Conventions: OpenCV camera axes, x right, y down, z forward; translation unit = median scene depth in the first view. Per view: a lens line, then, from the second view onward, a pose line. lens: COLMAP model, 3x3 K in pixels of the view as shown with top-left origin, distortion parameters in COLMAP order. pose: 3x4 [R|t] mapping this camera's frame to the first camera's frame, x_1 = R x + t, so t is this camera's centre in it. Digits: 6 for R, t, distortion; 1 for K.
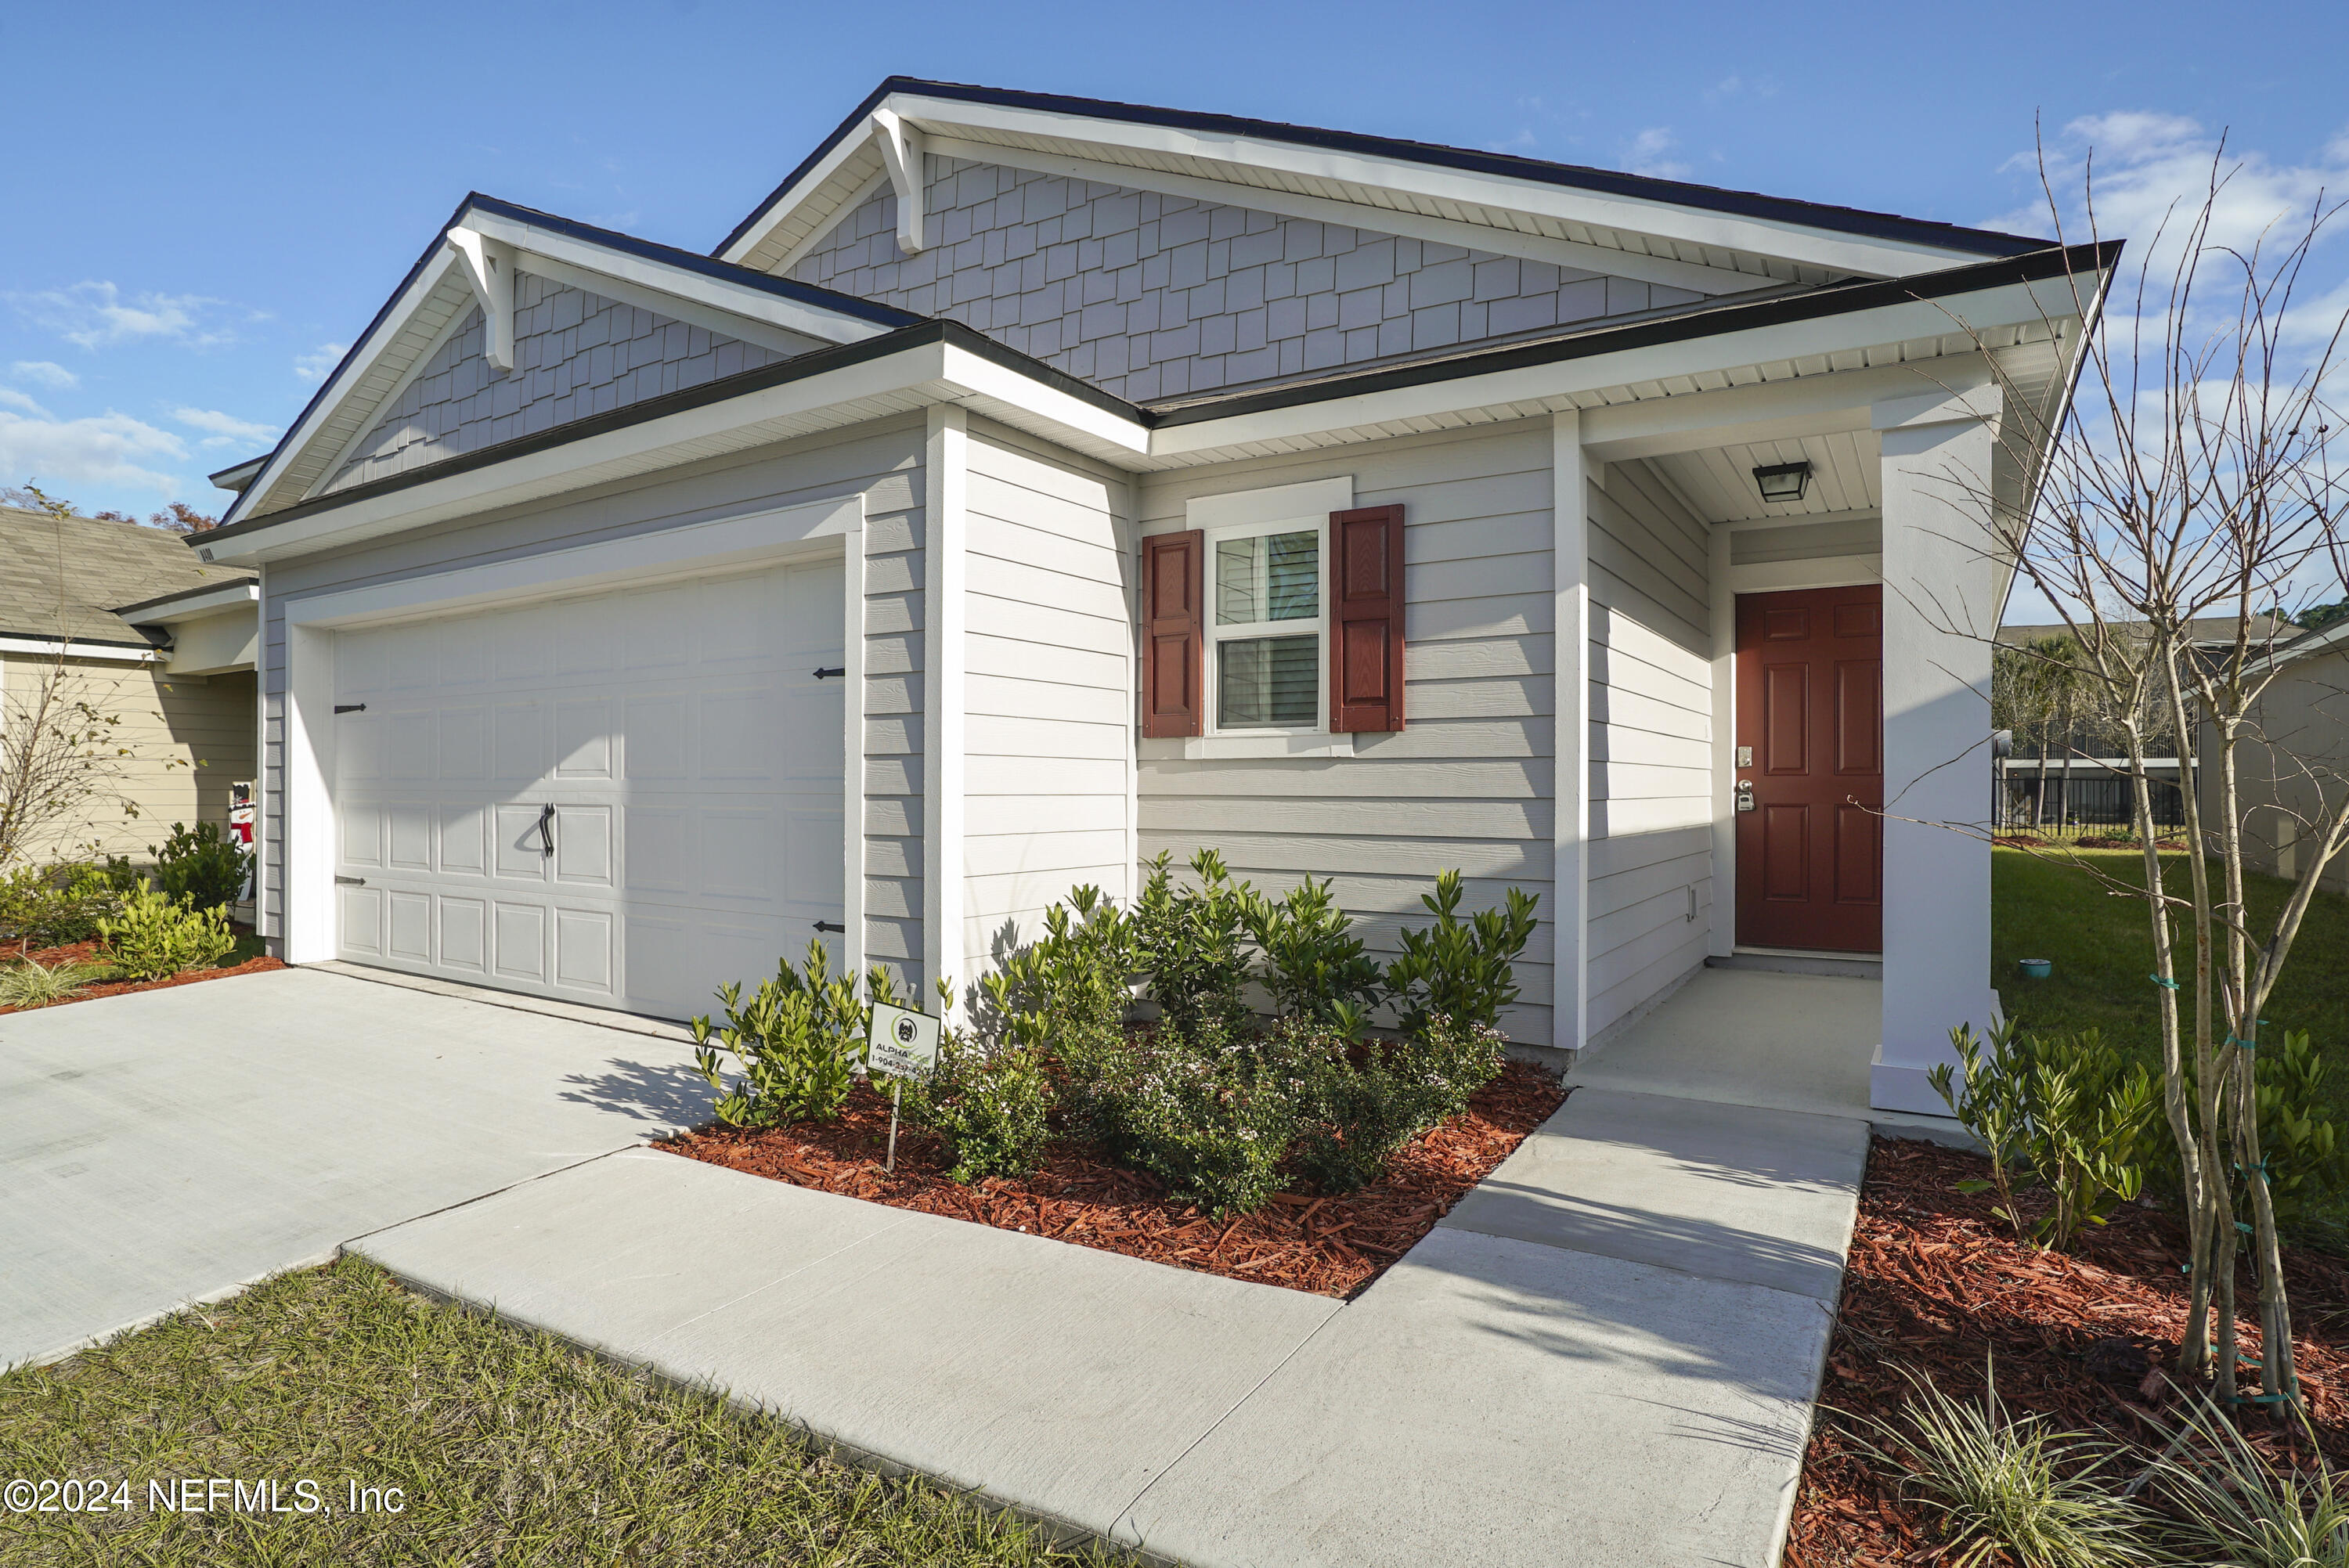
lens RADIAL K [[1237.6, 0, 1107.9], [0, 1237.6, 779.9], [0, 0, 1]] dist [-0.037974, 0.013965]
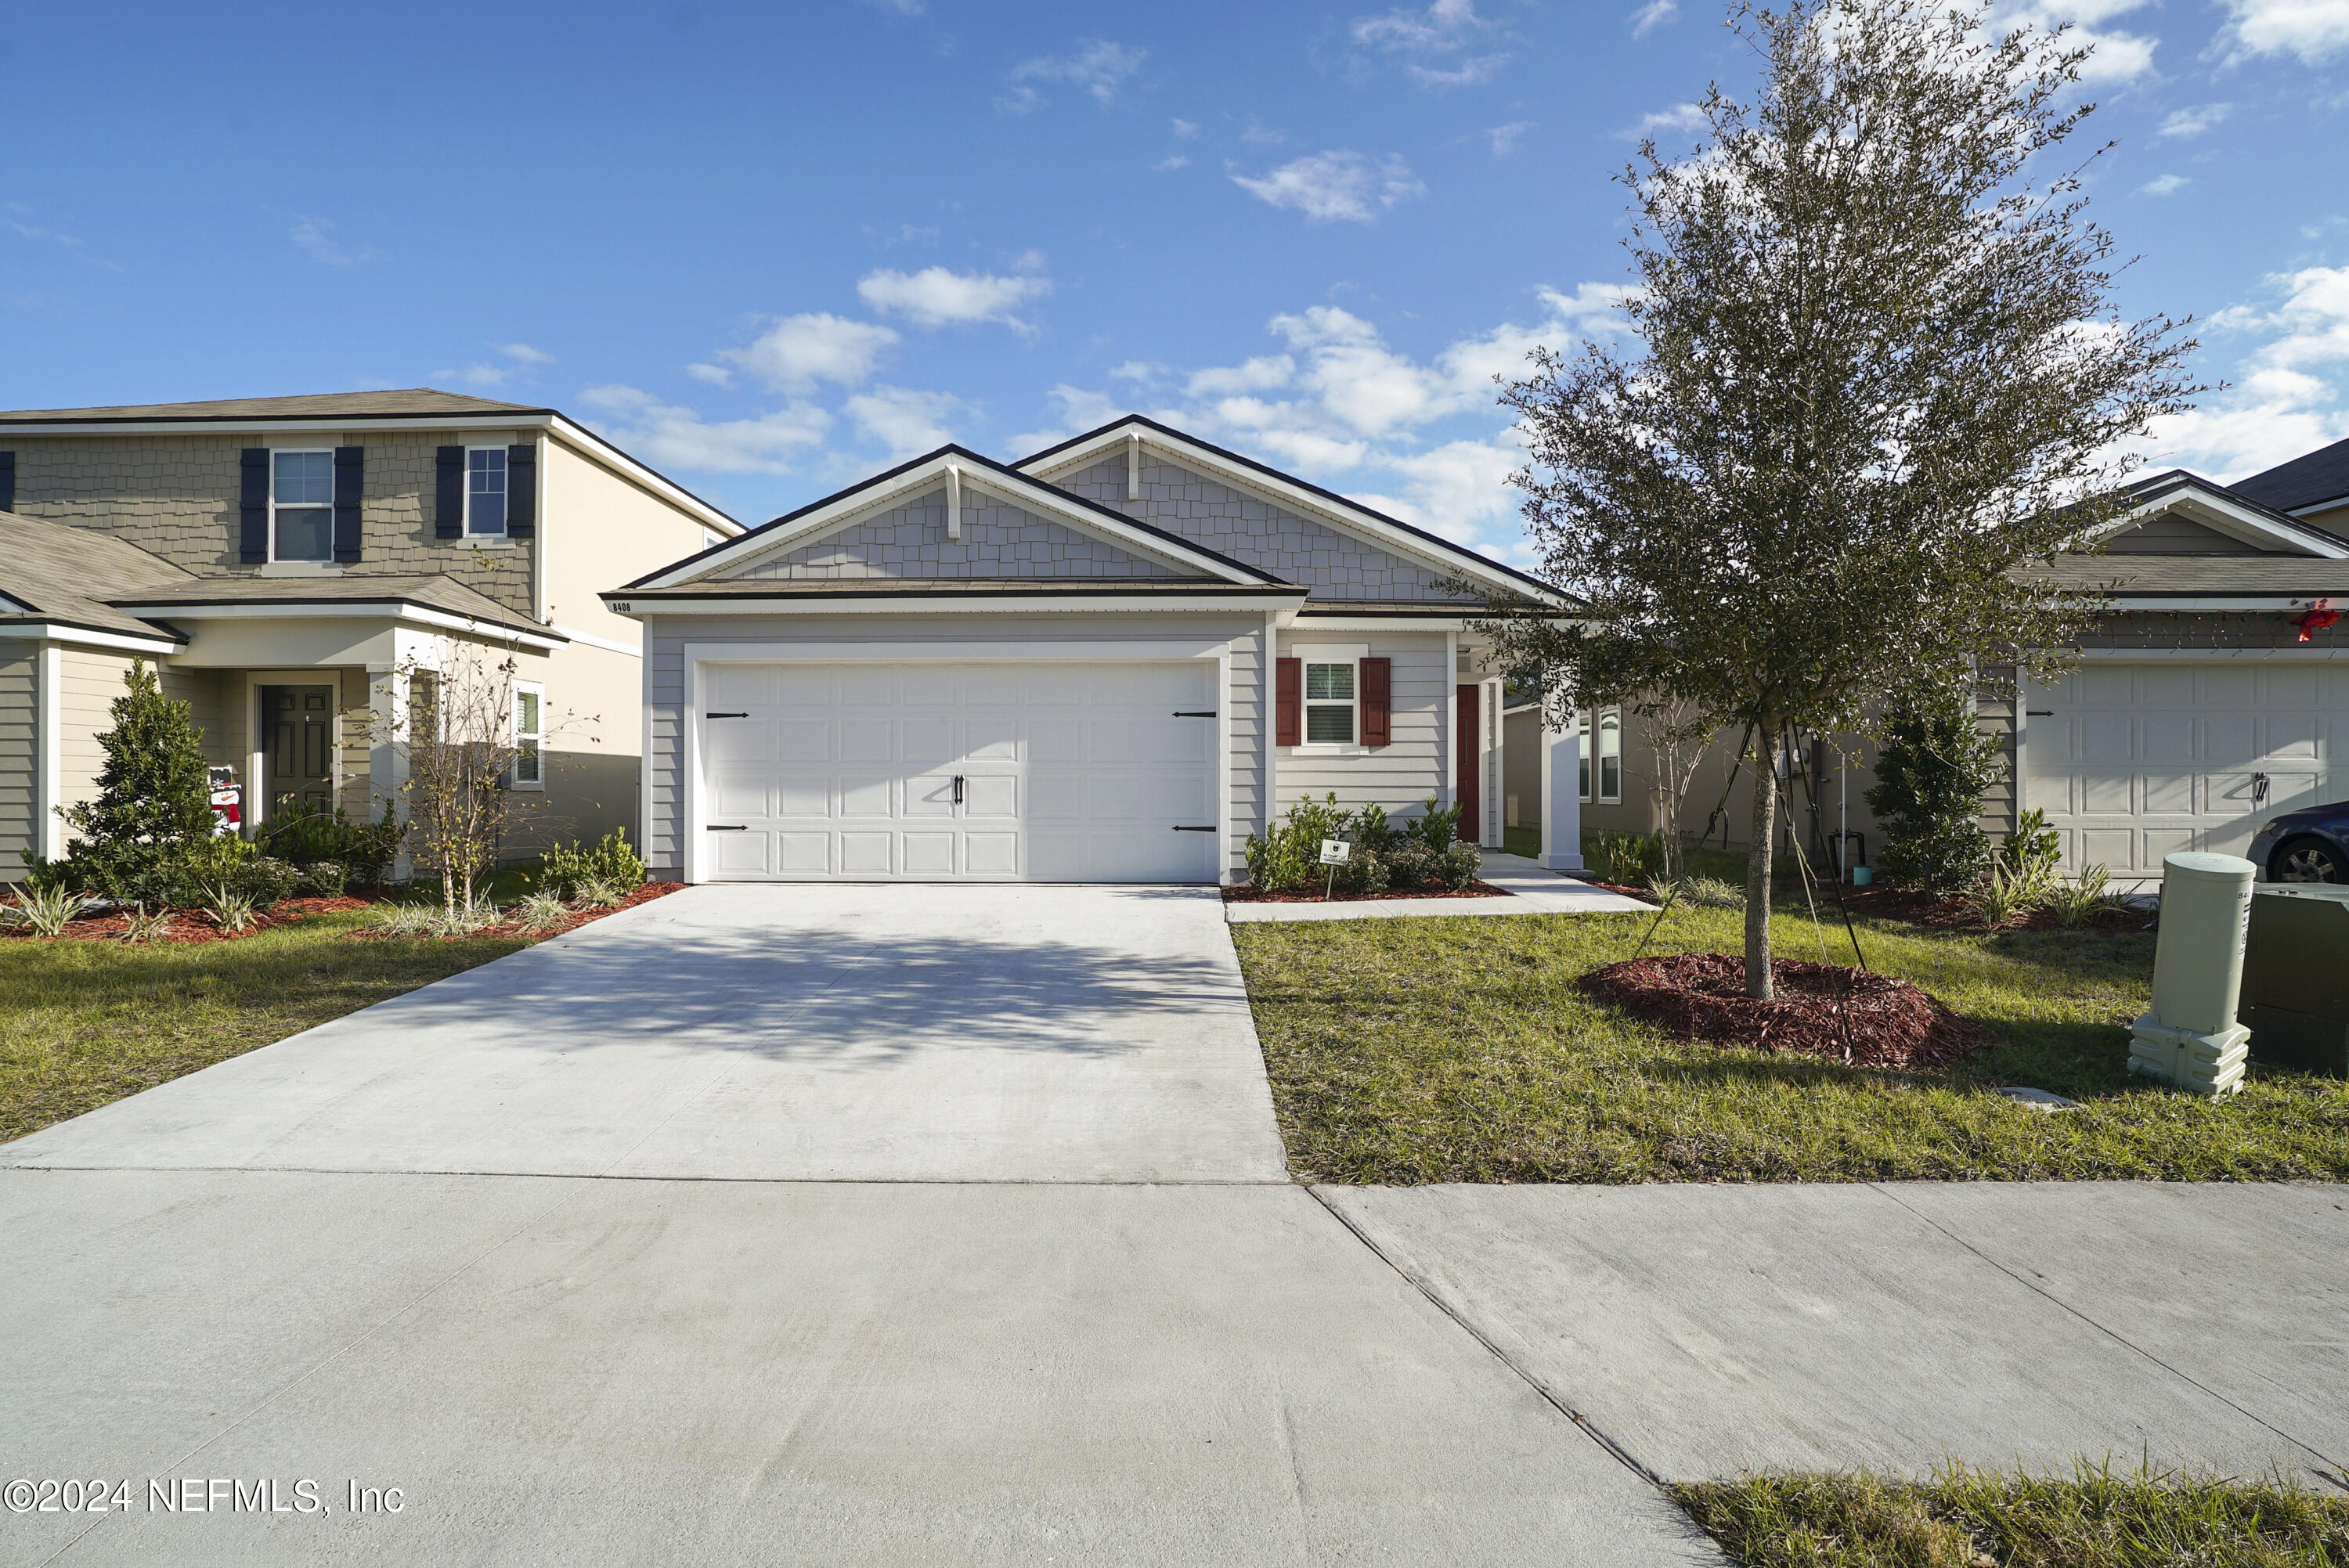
lens RADIAL K [[1187.2, 0, 1120.5], [0, 1187.2, 785.8], [0, 0, 1]] dist [-0.054053, 0.024792]
pose [[0.855311, 0.000084, 0.518114, -1.395366], [-0.002139, 0.999992, 0.003369, 0.034239], [-0.518110, -0.003990, 0.855305, -0.757800]]
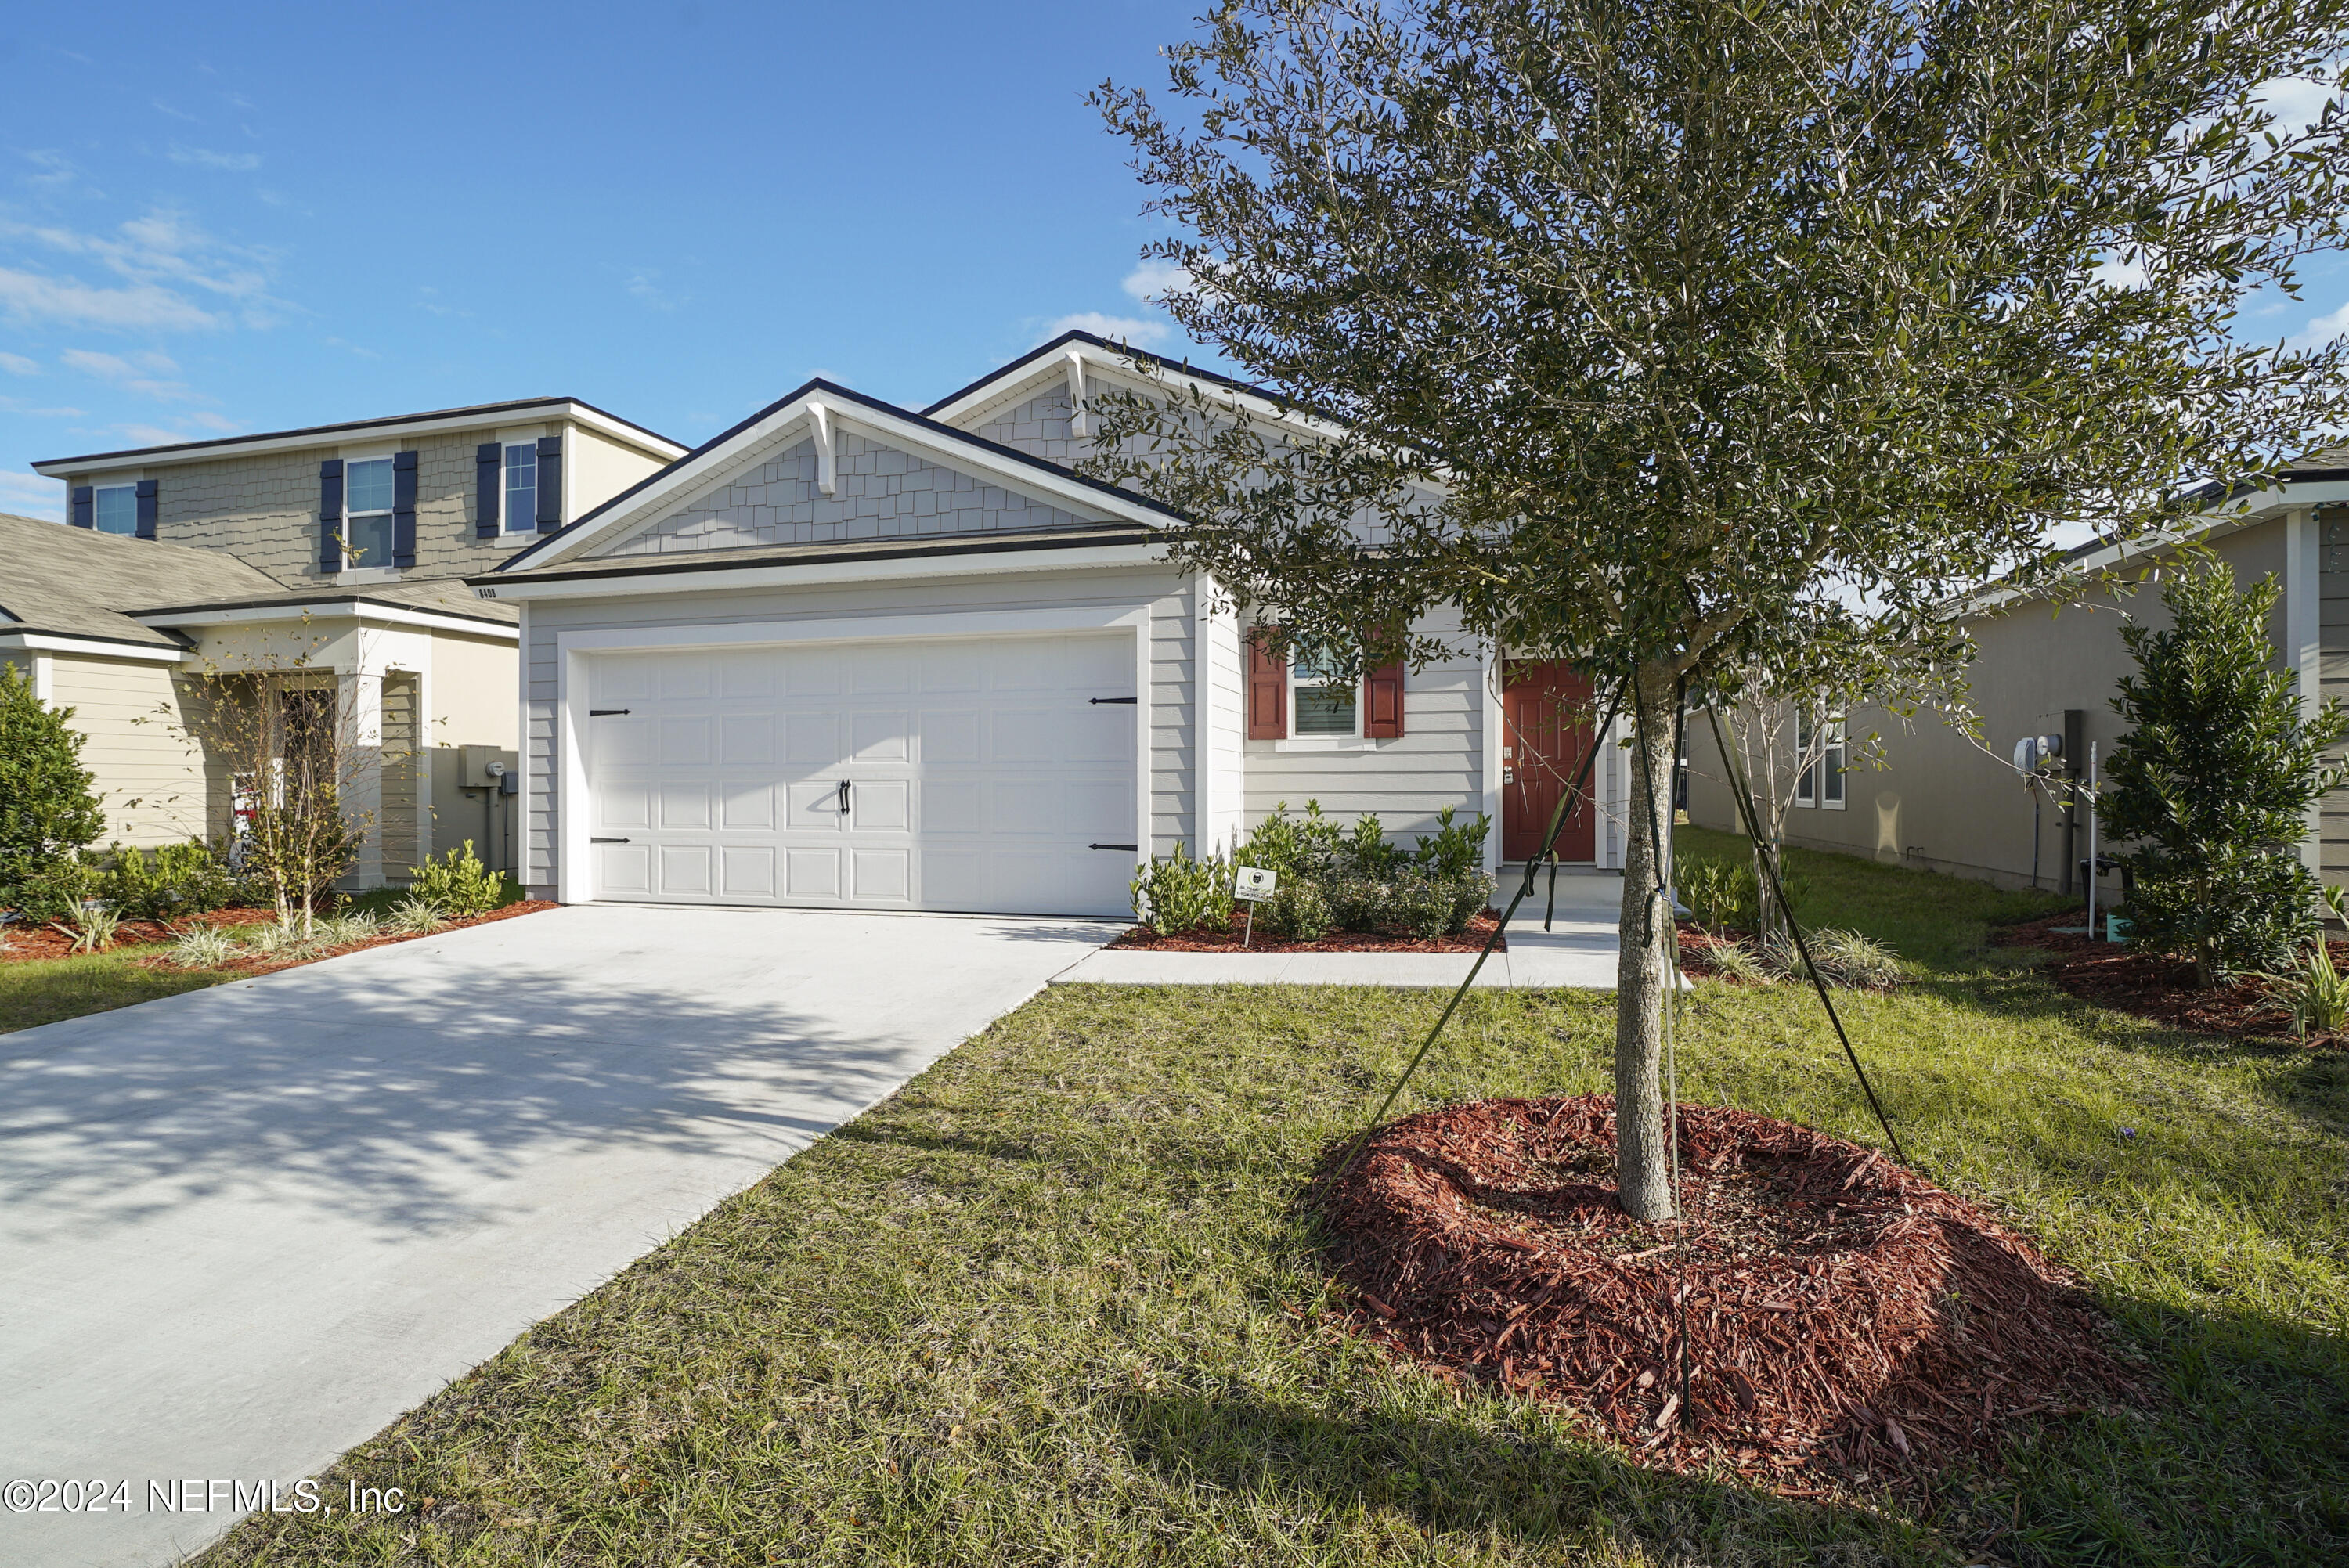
lens RADIAL K [[1187.2, 0, 1120.5], [0, 1187.2, 785.8], [0, 0, 1]] dist [-0.054053, 0.024792]
pose [[0.952462, -0.003299, 0.304639, -0.691462], [0.001643, 0.999982, 0.005693, 0.023039], [-0.304653, -0.004921, 0.952451, -0.589727]]
